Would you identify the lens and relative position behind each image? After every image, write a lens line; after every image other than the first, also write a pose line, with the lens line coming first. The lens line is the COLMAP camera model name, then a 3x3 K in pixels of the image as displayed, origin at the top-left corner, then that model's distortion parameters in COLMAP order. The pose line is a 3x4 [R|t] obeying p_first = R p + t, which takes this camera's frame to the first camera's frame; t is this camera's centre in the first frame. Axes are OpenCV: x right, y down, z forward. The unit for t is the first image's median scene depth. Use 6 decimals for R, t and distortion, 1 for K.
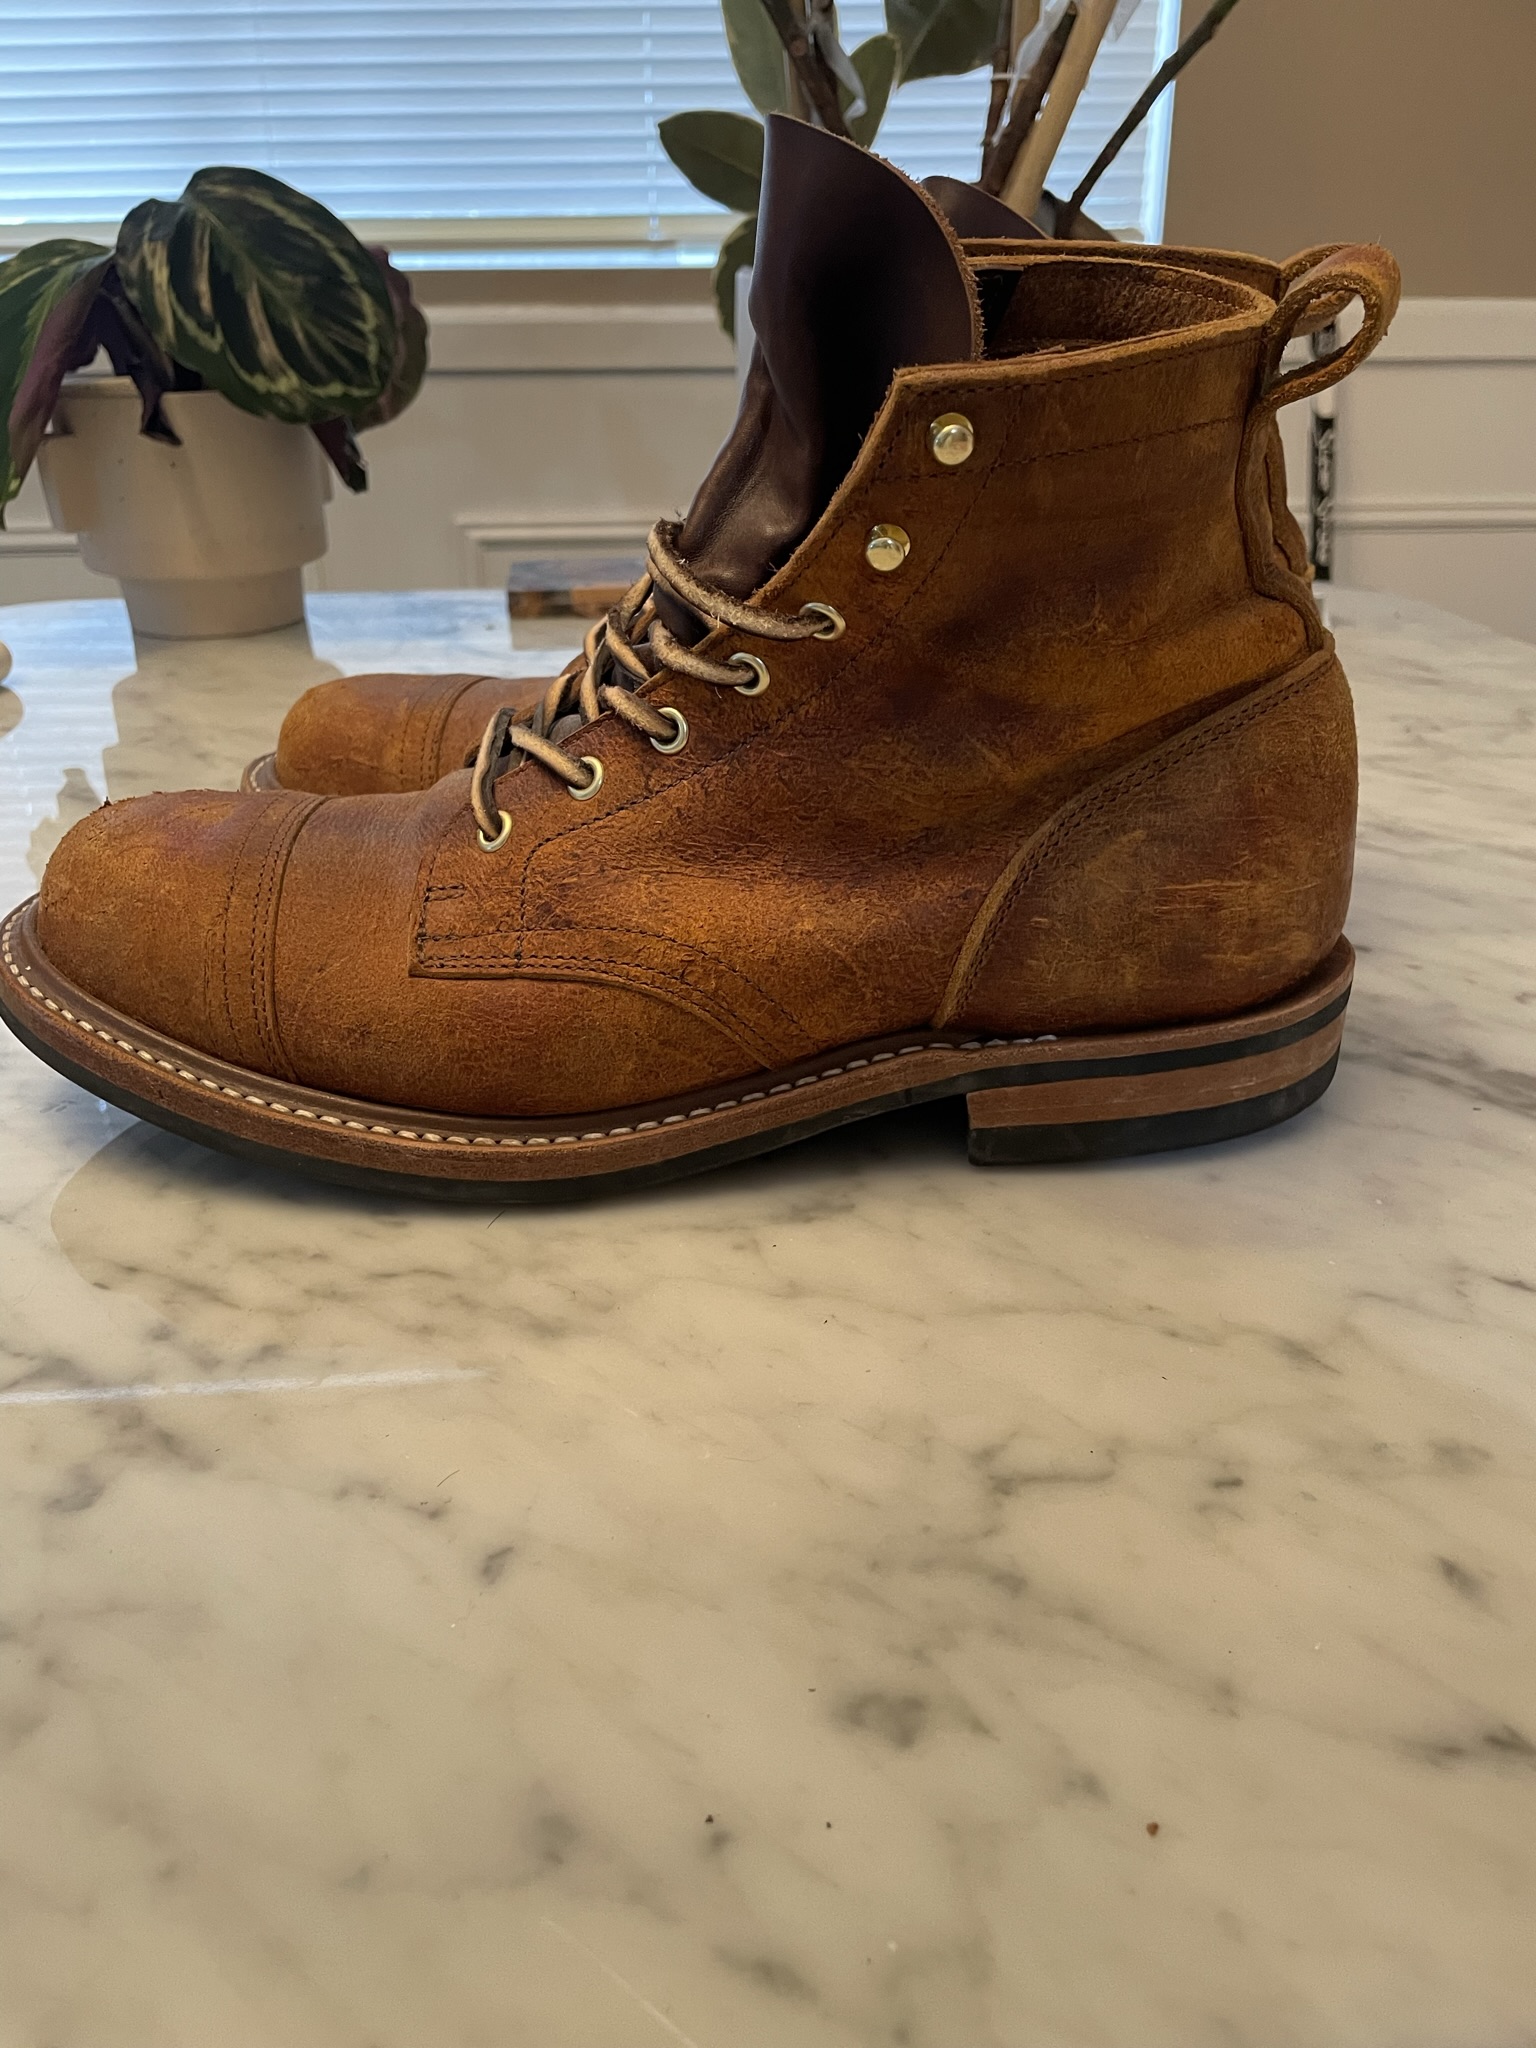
lens RADIAL K [[1556.6, 0, 784.1], [0, 1556.6, 1022.5], [0, 0, 1]] dist [0.041988, -0.076456]
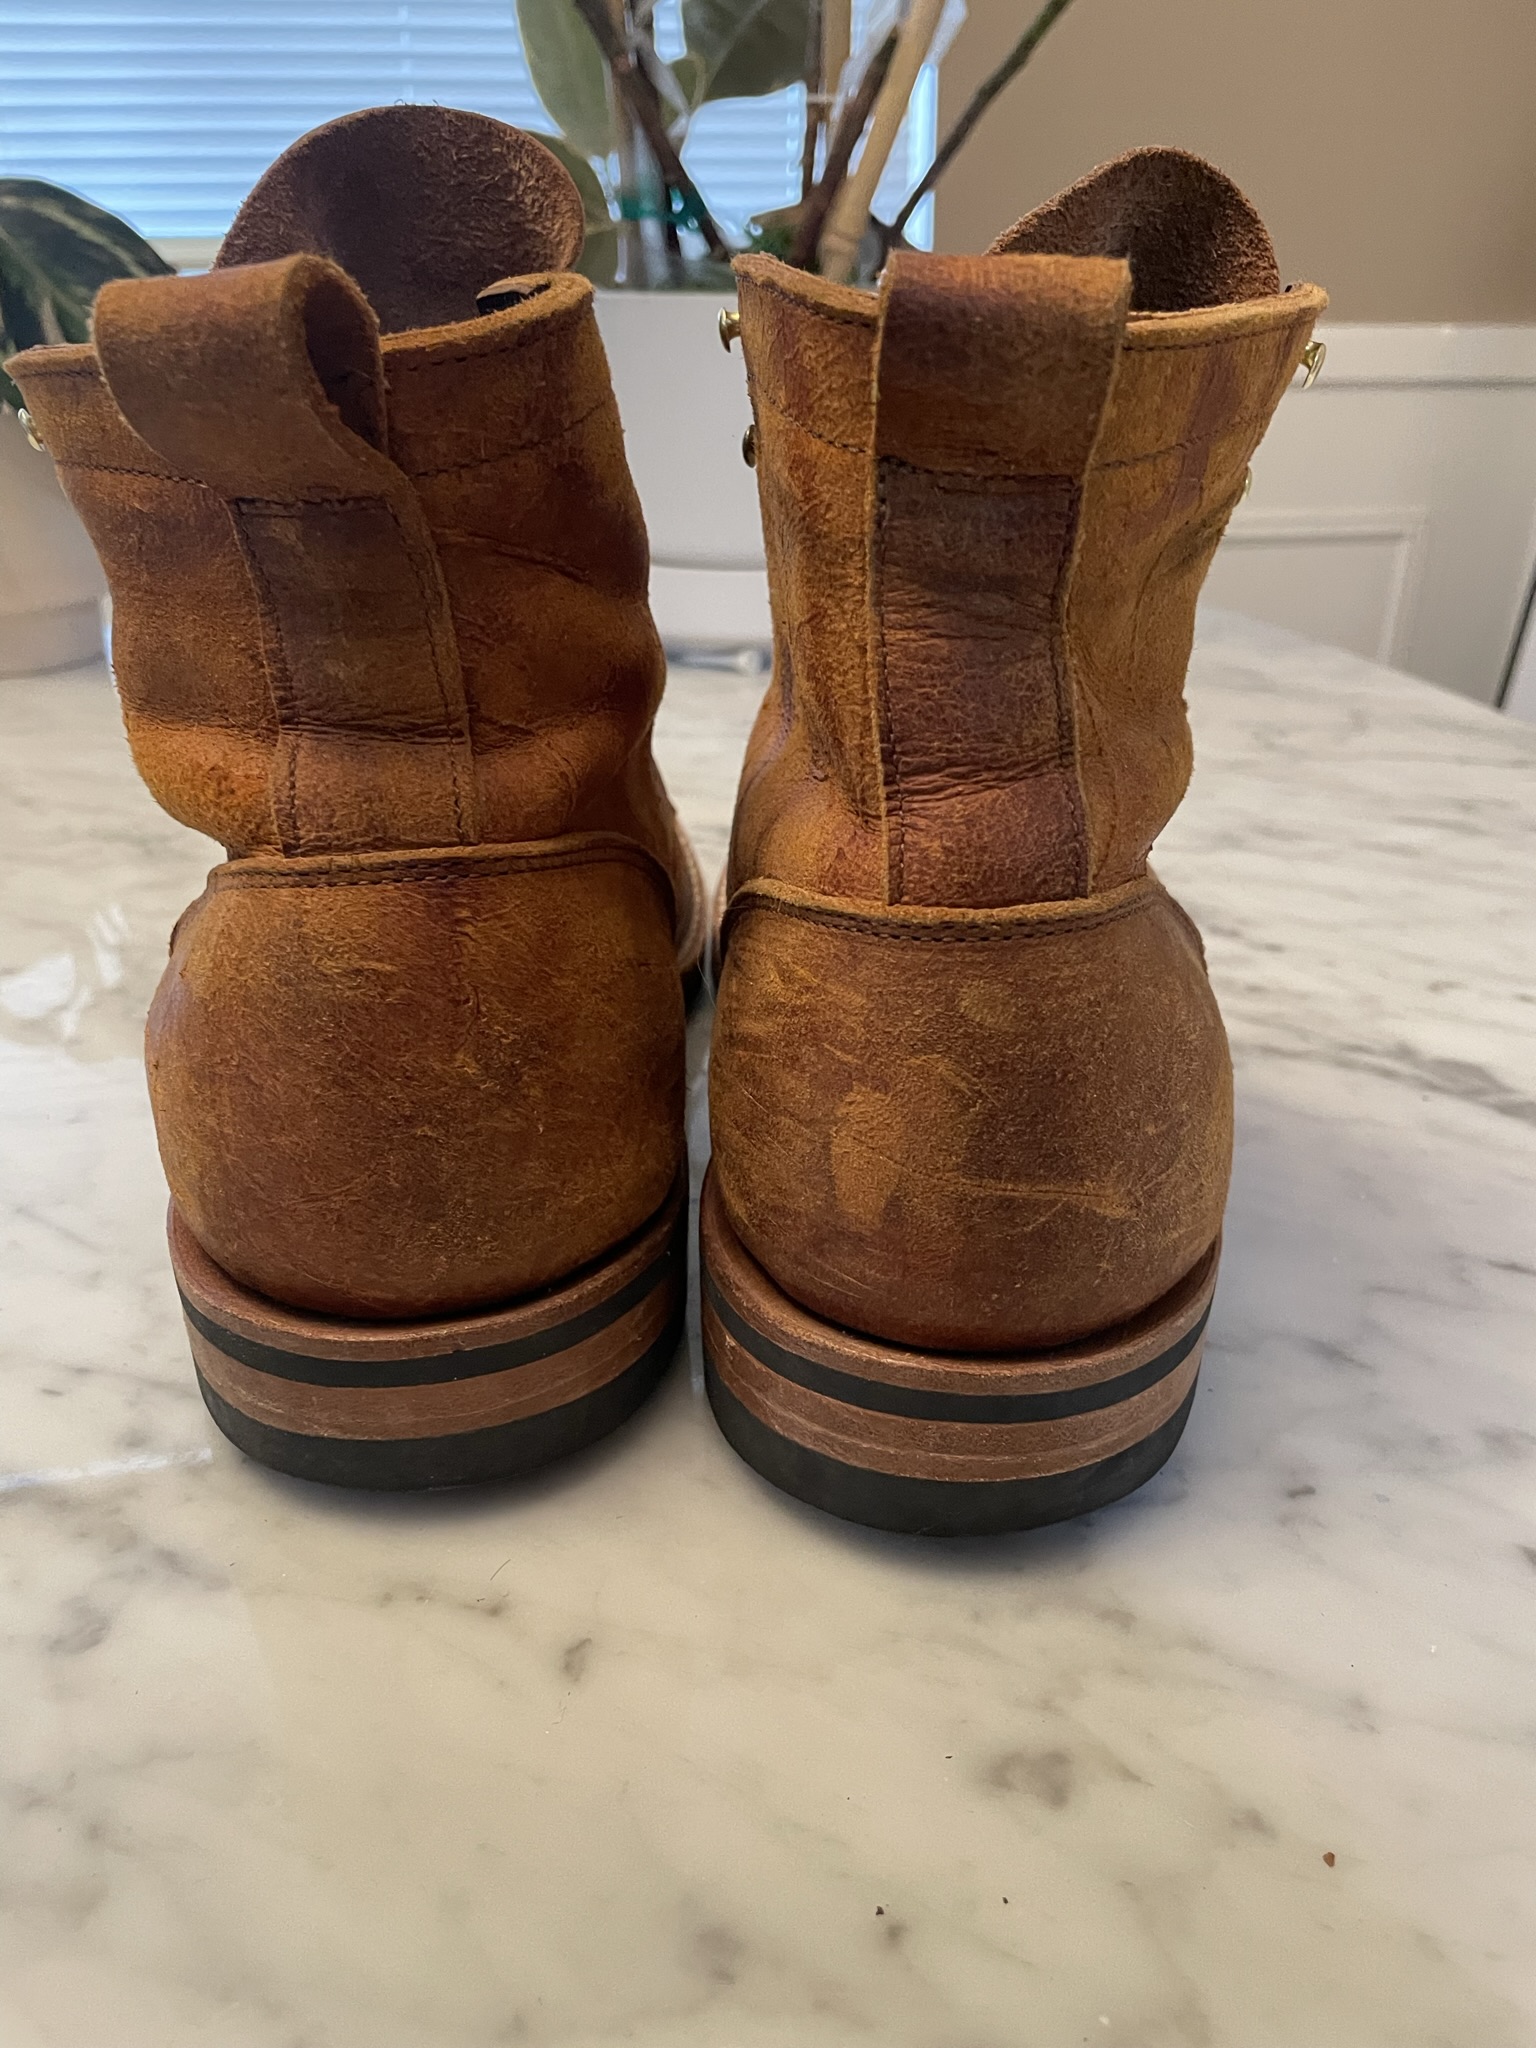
lens RADIAL K [[1556.6, 0, 790.6], [0, 1556.6, 1024.1], [0, 0, 1]] dist [0.041988, -0.076456]
pose [[0.988595, -0.056839, 0.139460, -0.153191], [0.058645, 0.998240, -0.008868, -0.011963], [-0.138710, 0.016946, 0.990188, 0.054155]]
